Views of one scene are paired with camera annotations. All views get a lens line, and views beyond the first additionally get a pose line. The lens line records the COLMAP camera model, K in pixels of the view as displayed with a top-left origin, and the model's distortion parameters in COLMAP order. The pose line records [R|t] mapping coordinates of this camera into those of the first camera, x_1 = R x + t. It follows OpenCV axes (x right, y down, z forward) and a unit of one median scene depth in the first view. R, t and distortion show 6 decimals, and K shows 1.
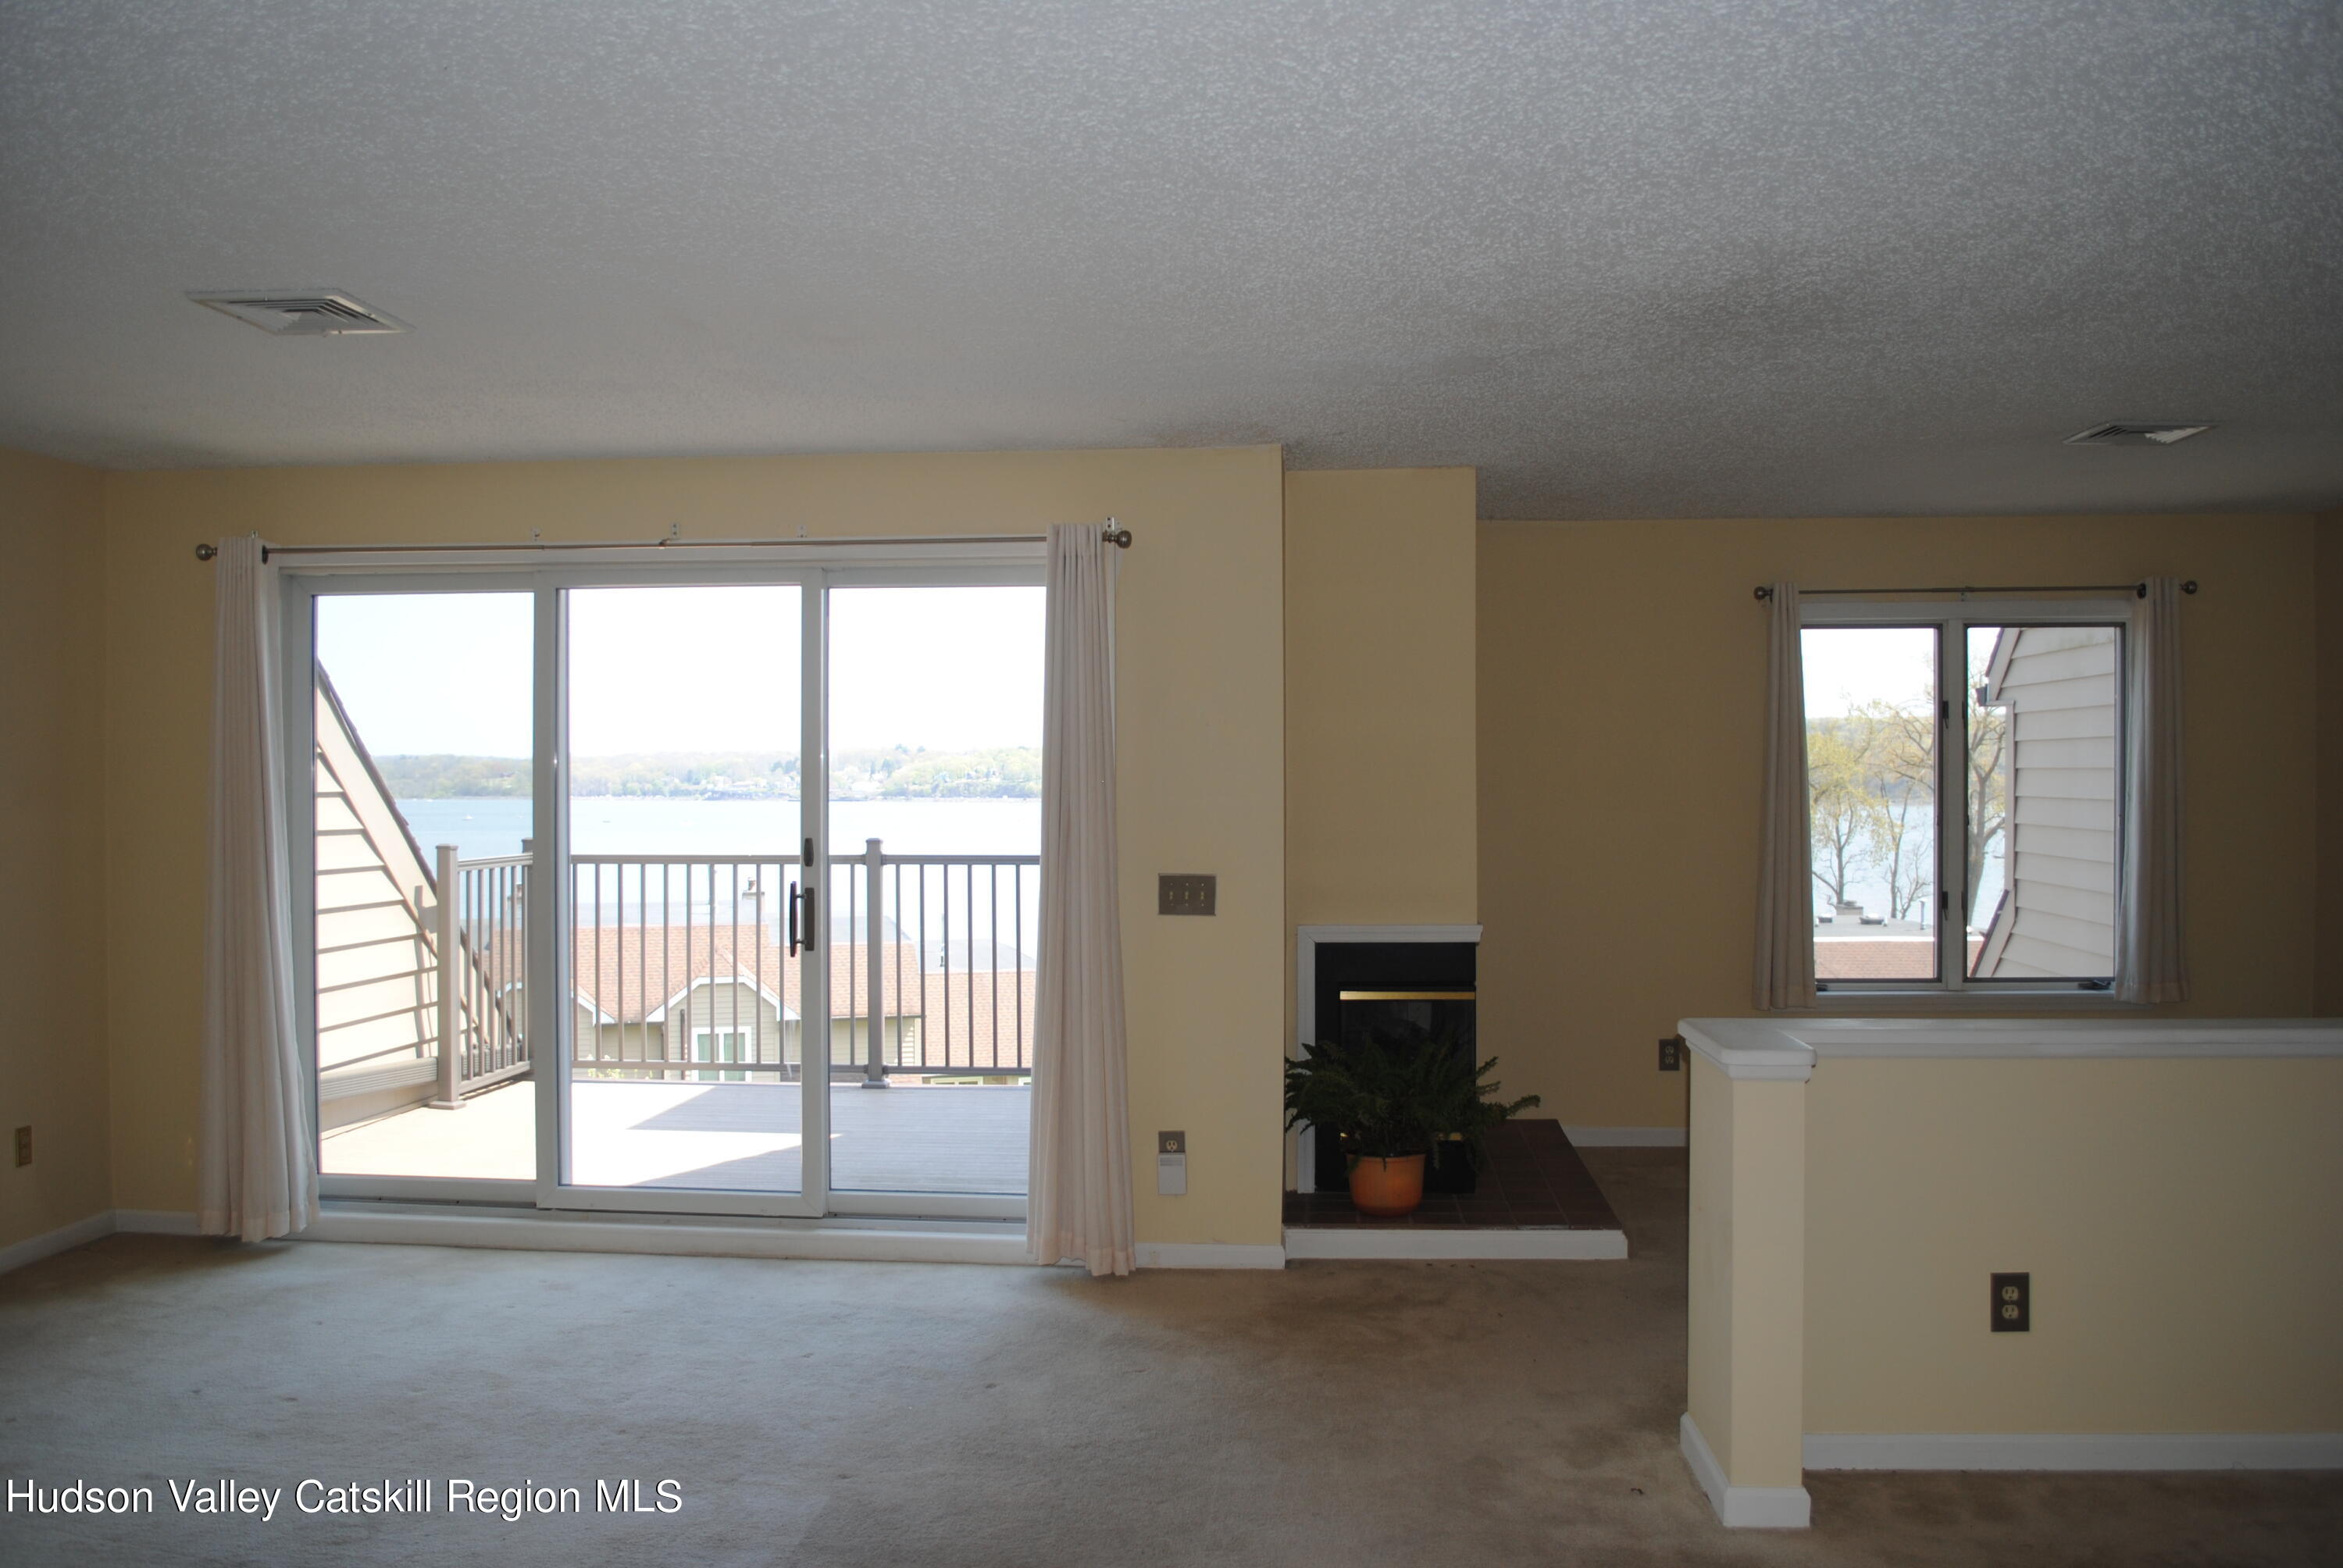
lens RADIAL K [[1848.3, 0, 1161.1], [0, 1848.3, 789.1], [0, 0, 1]] dist [-0.082648, -0.001384]
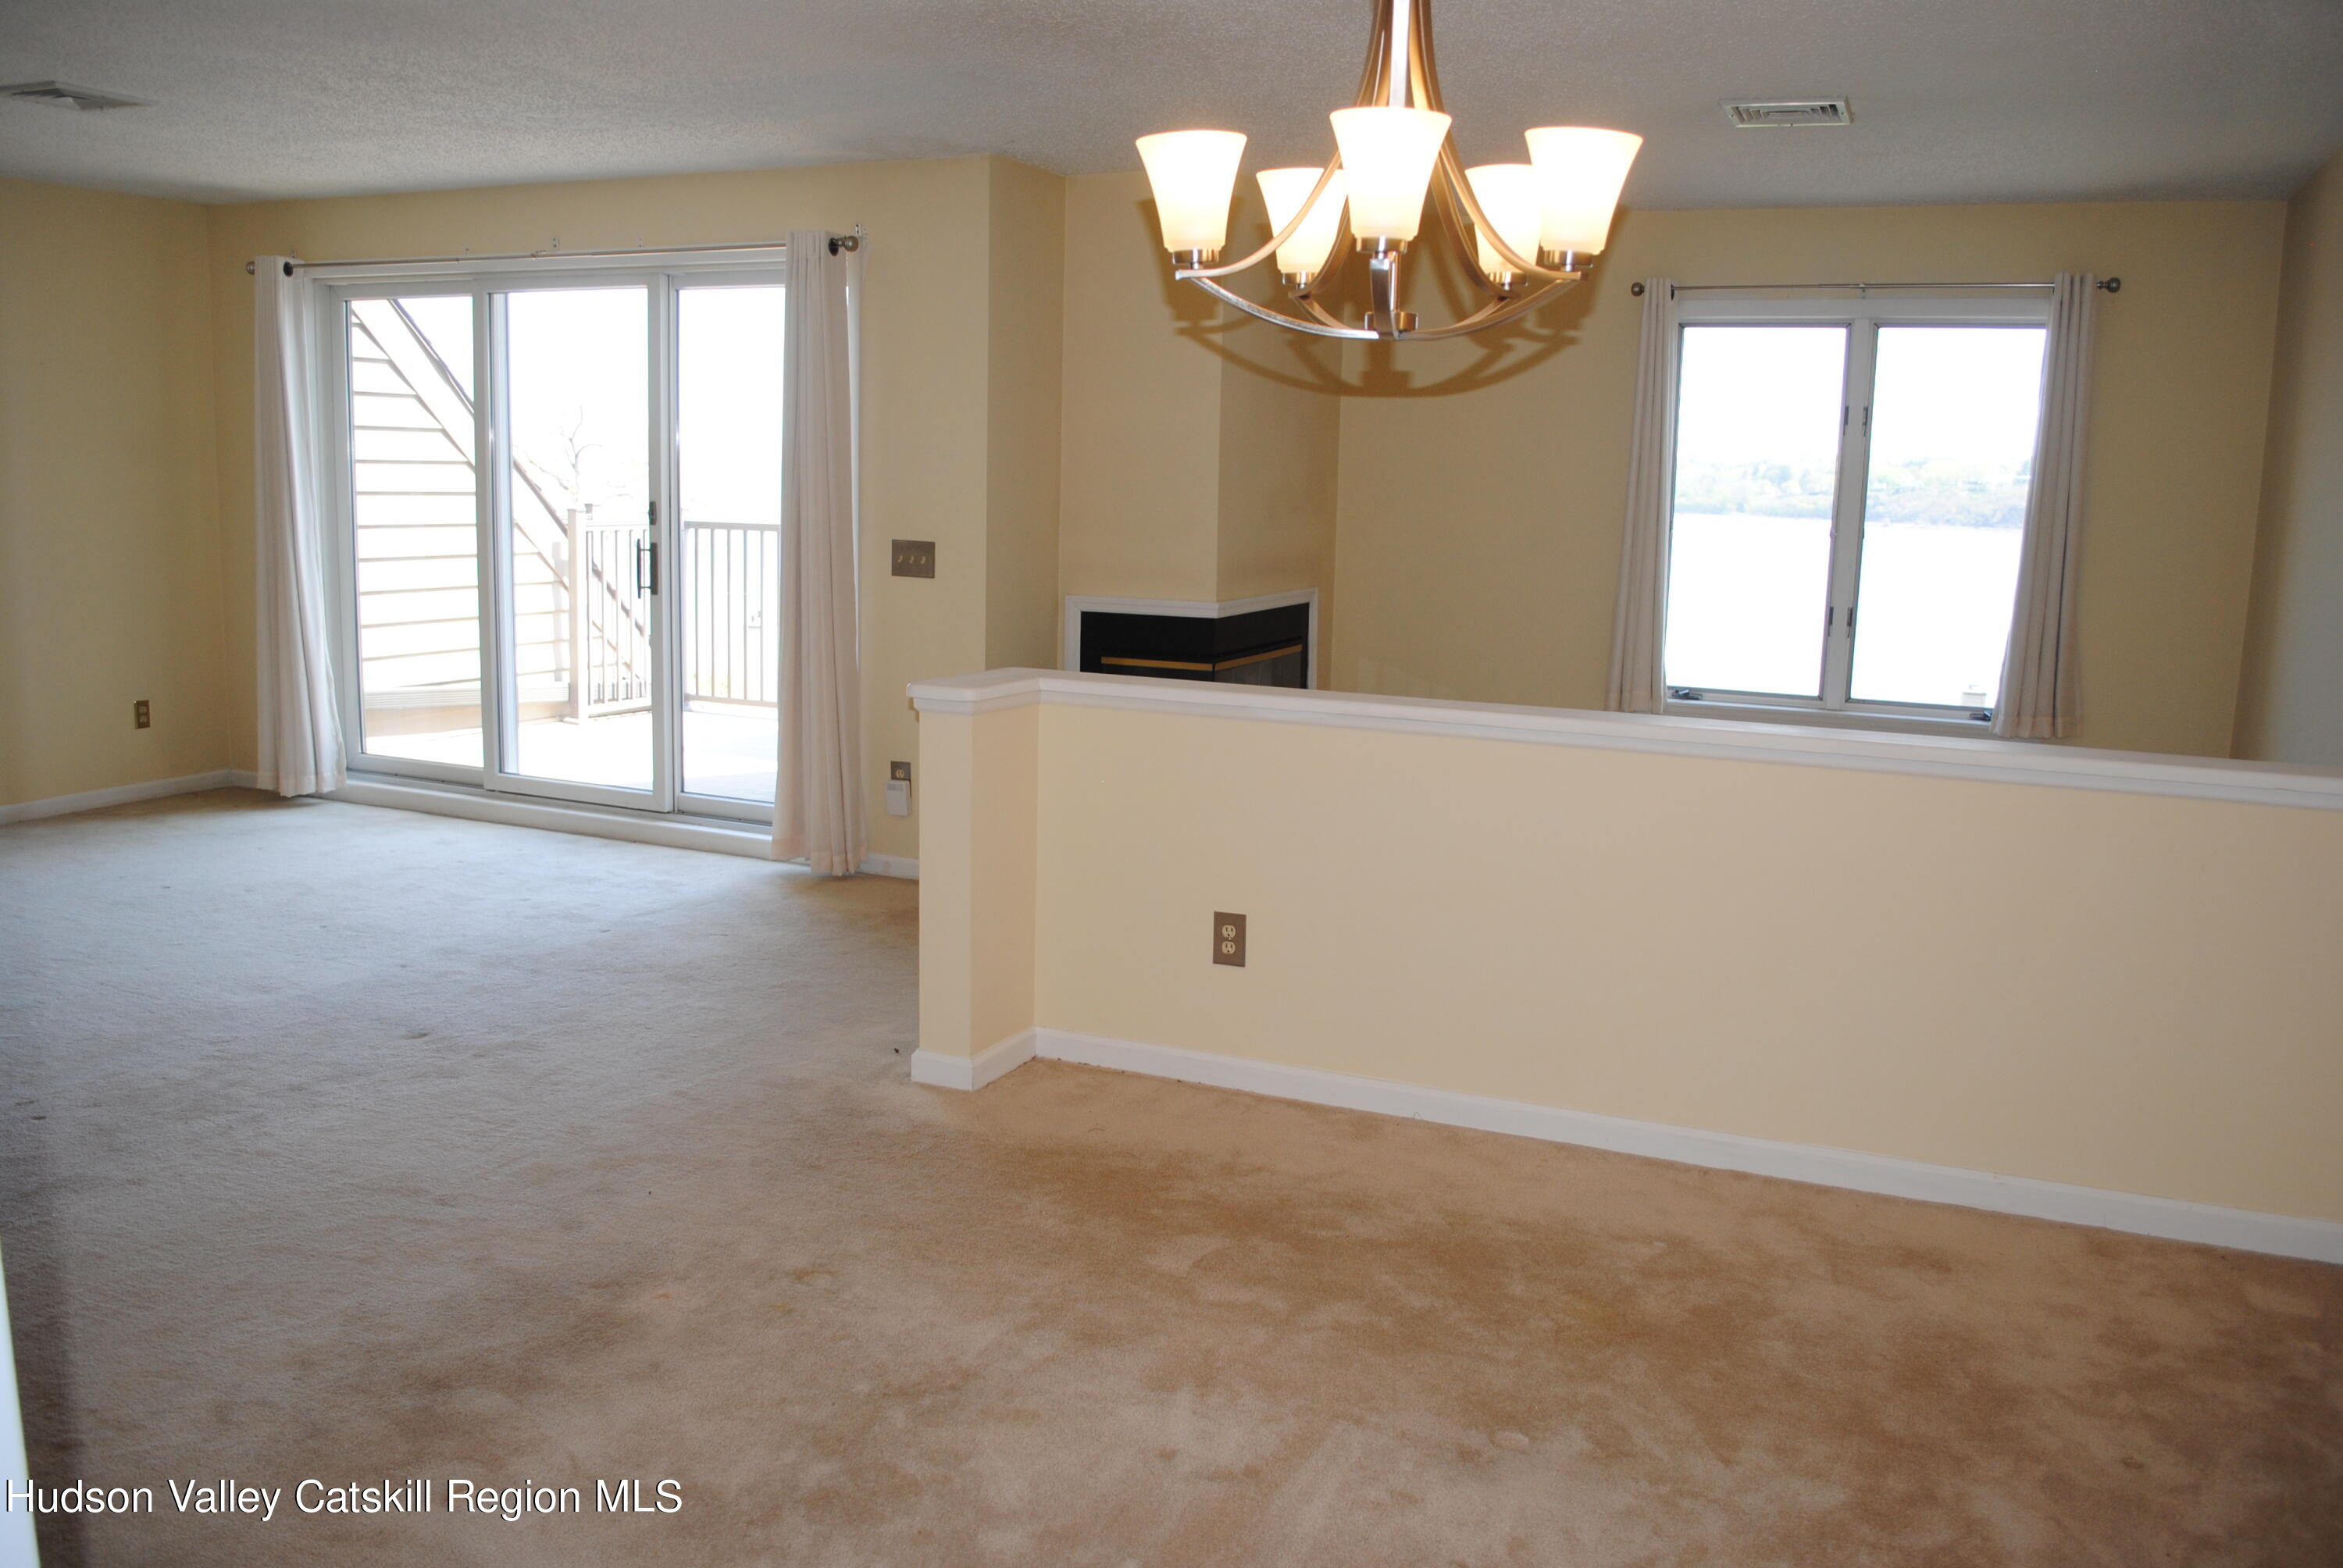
lens RADIAL K [[1848.3, 0, 1161.1], [0, 1848.3, 789.1], [0, 0, 1]] dist [-0.082648, -0.001384]
pose [[0.943694, 0.082809, -0.320288, 0.517211], [-0.031388, 0.986209, 0.162499, 0.007009], [0.329328, -0.143296, 0.933279, -0.039416]]
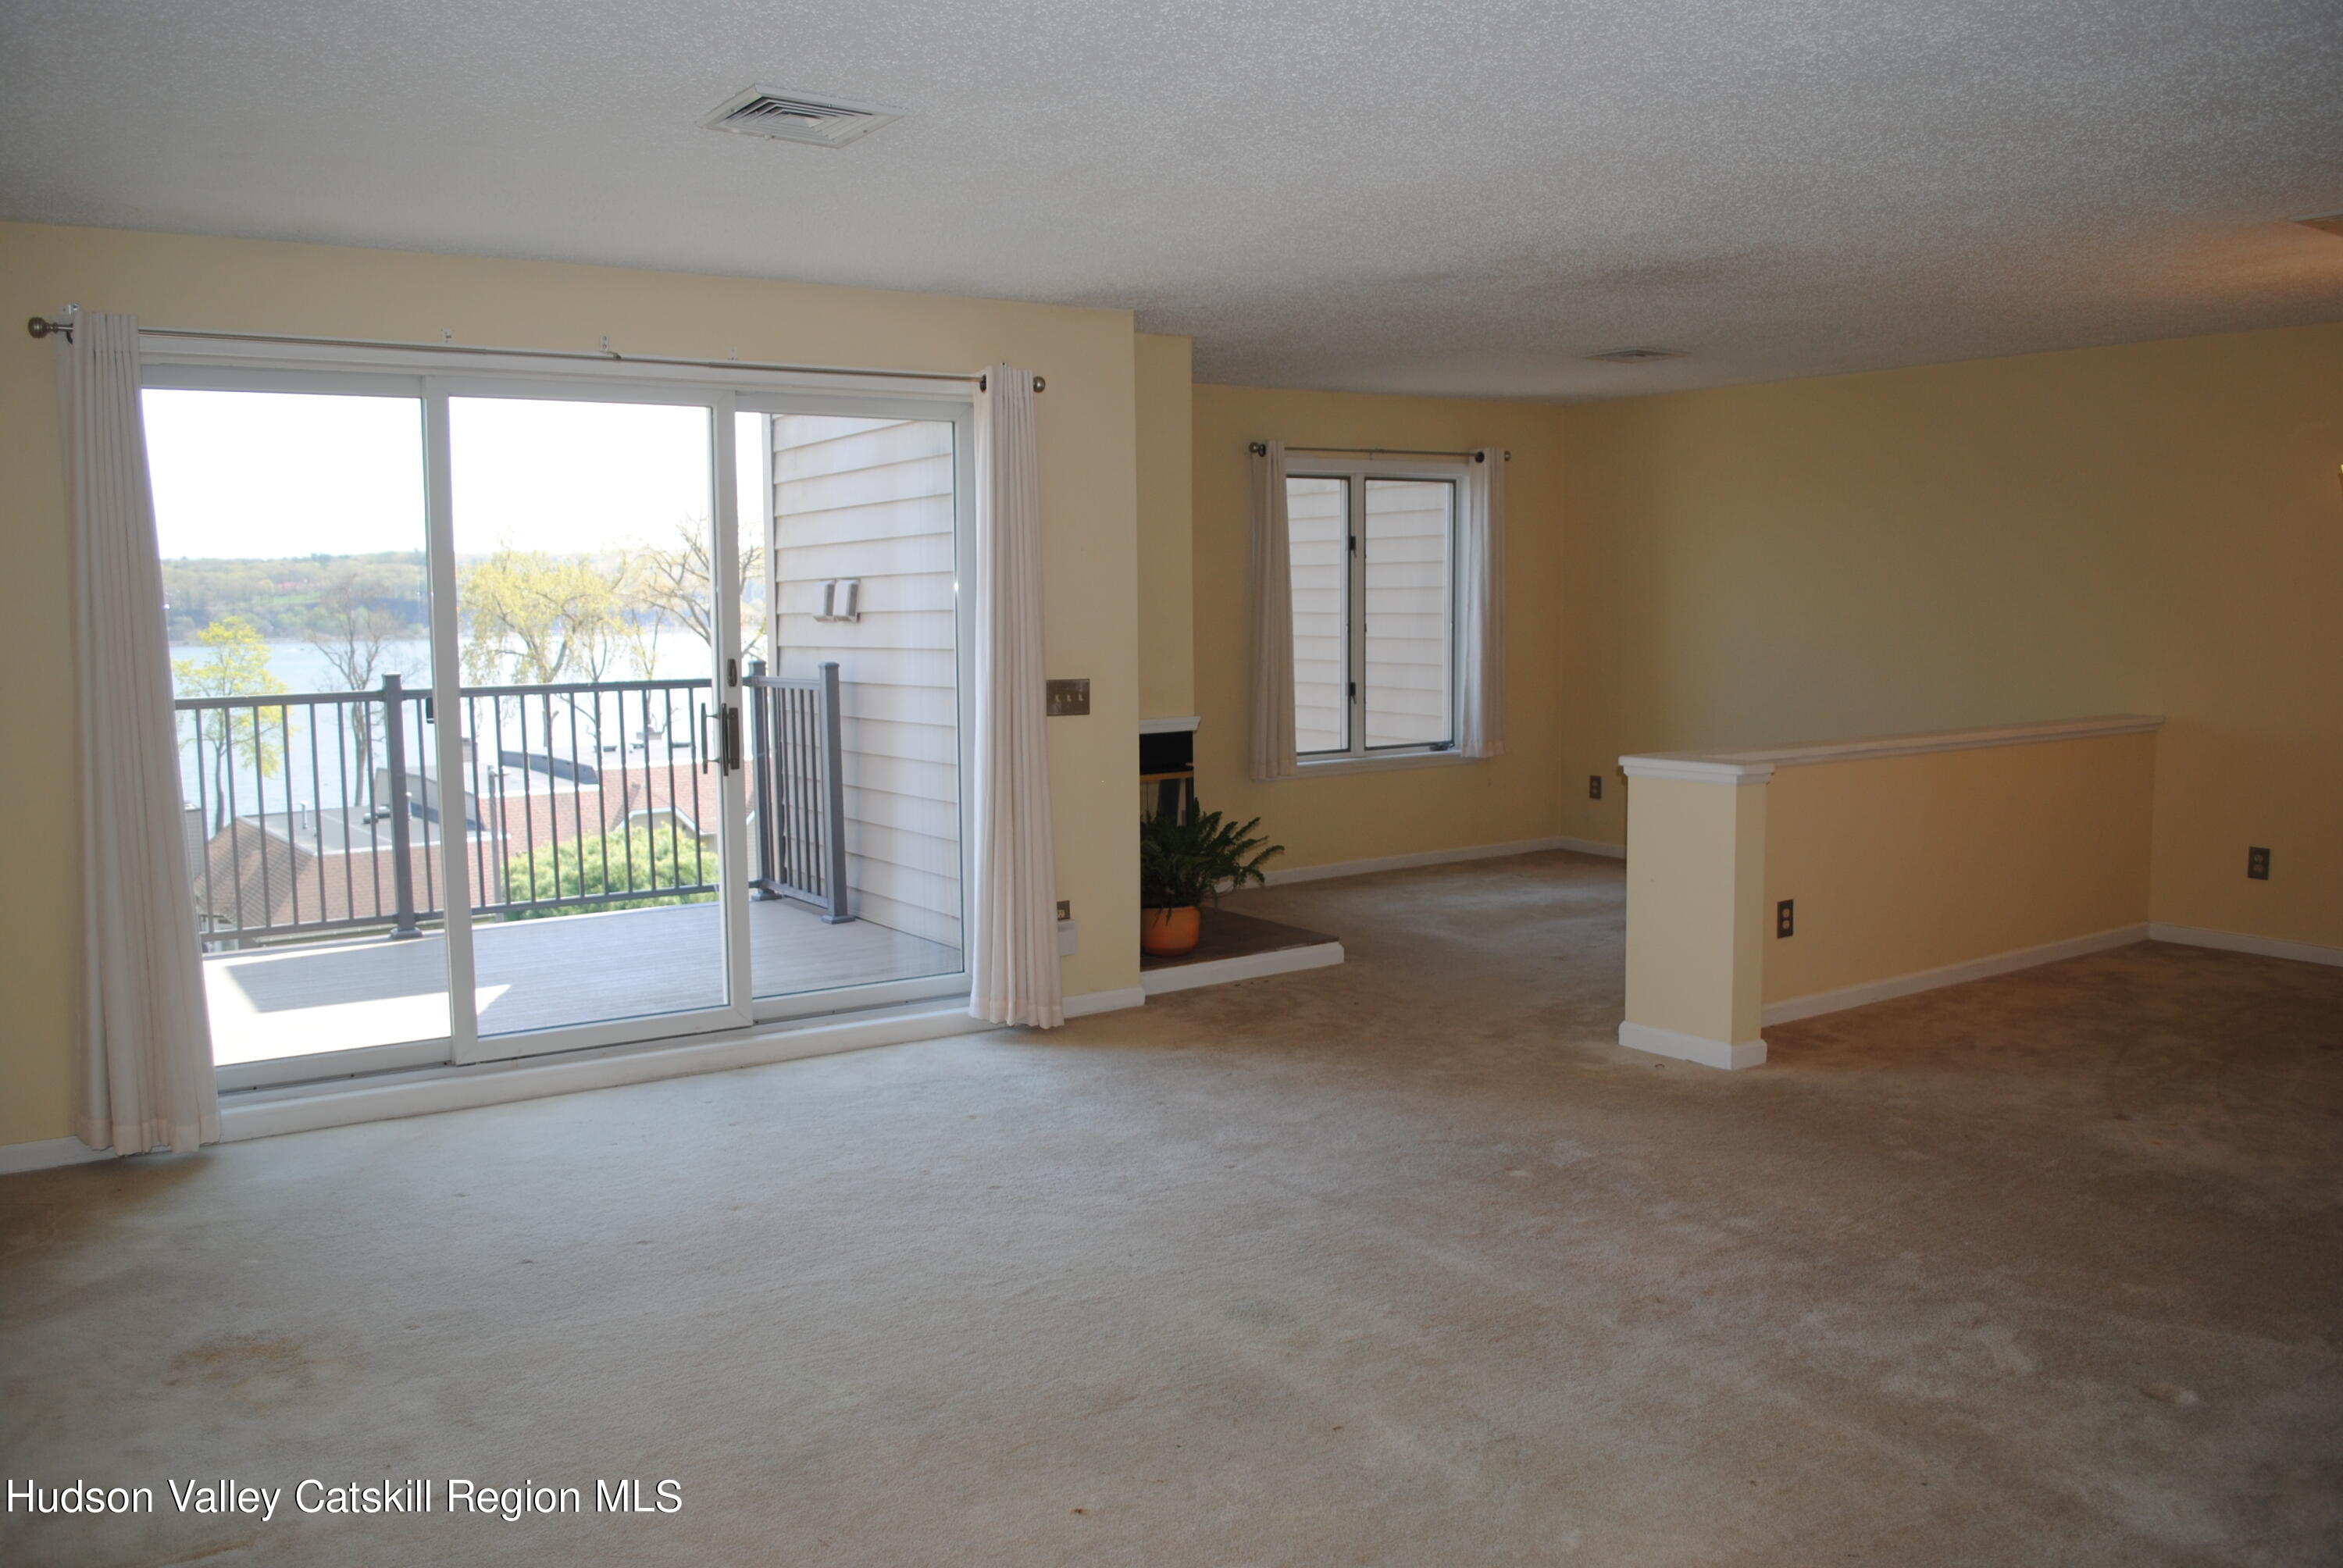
lens RADIAL K [[1832.8, 0, 1172.8], [0, 1832.8, 812.6], [0, 0, 1]] dist [-0.074220, 0.000690]
pose [[0.780476, -0.079464, 0.620115, -0.626722], [0.013738, 0.993830, 0.110063, 0.002946], [-0.625035, -0.077382, 0.776752, 0.058090]]
